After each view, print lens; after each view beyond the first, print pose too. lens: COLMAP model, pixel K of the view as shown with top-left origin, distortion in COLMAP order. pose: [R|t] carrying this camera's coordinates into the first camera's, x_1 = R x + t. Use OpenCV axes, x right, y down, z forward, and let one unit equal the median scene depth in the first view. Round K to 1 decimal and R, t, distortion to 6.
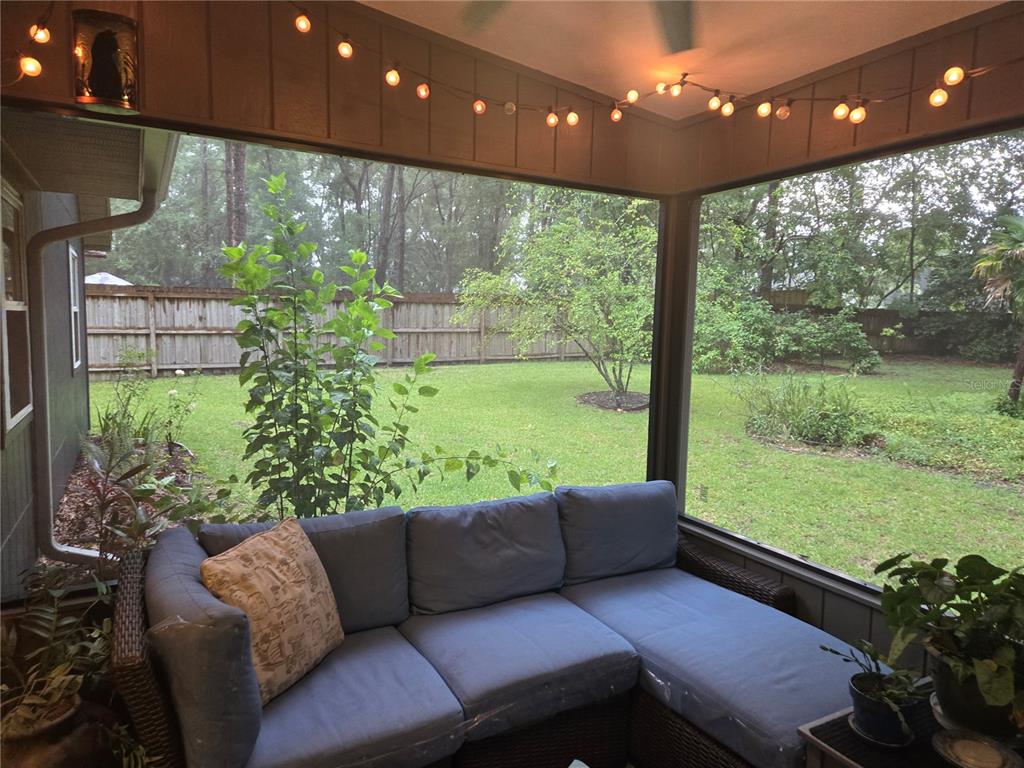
lens RADIAL K [[671.7, 0, 508.0], [0, 671.7, 385.4], [0, 0, 1]] dist [0.083997, -0.068723]
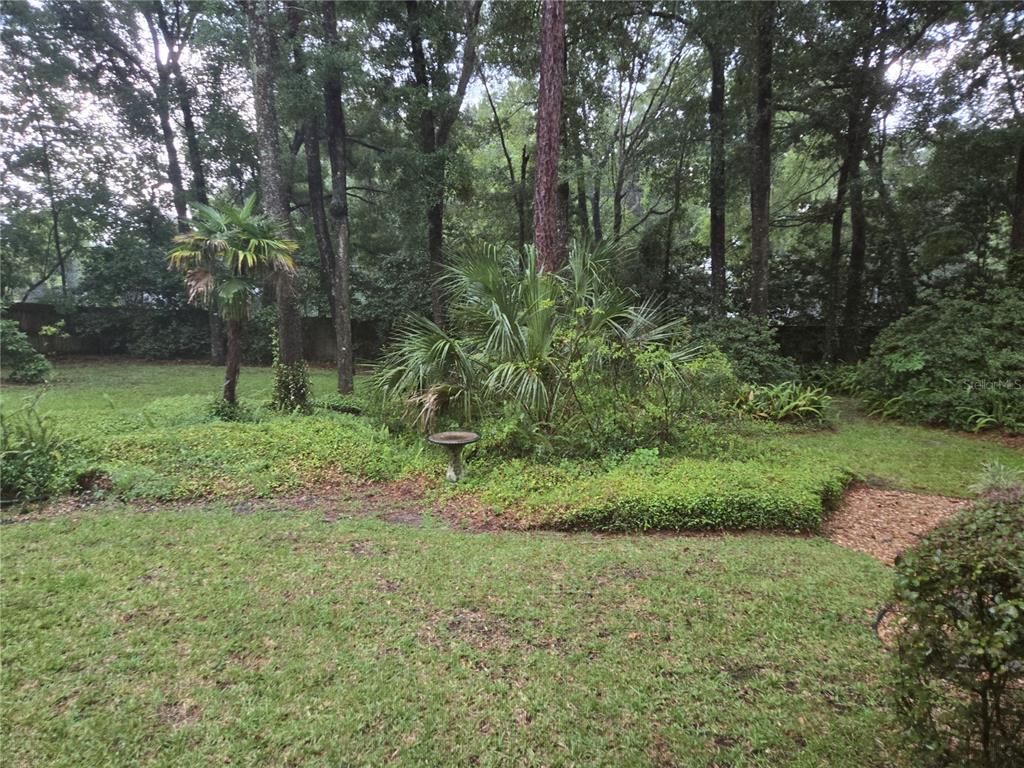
lens RADIAL K [[671.7, 0, 508.0], [0, 671.7, 385.4], [0, 0, 1]] dist [0.083997, -0.068723]
pose [[0.431278, -0.096144, 0.897082, 0.039478], [0.090661, 0.993891, 0.062933, -0.014783], [-0.897653, 0.054188, 0.437360, 0.145190]]
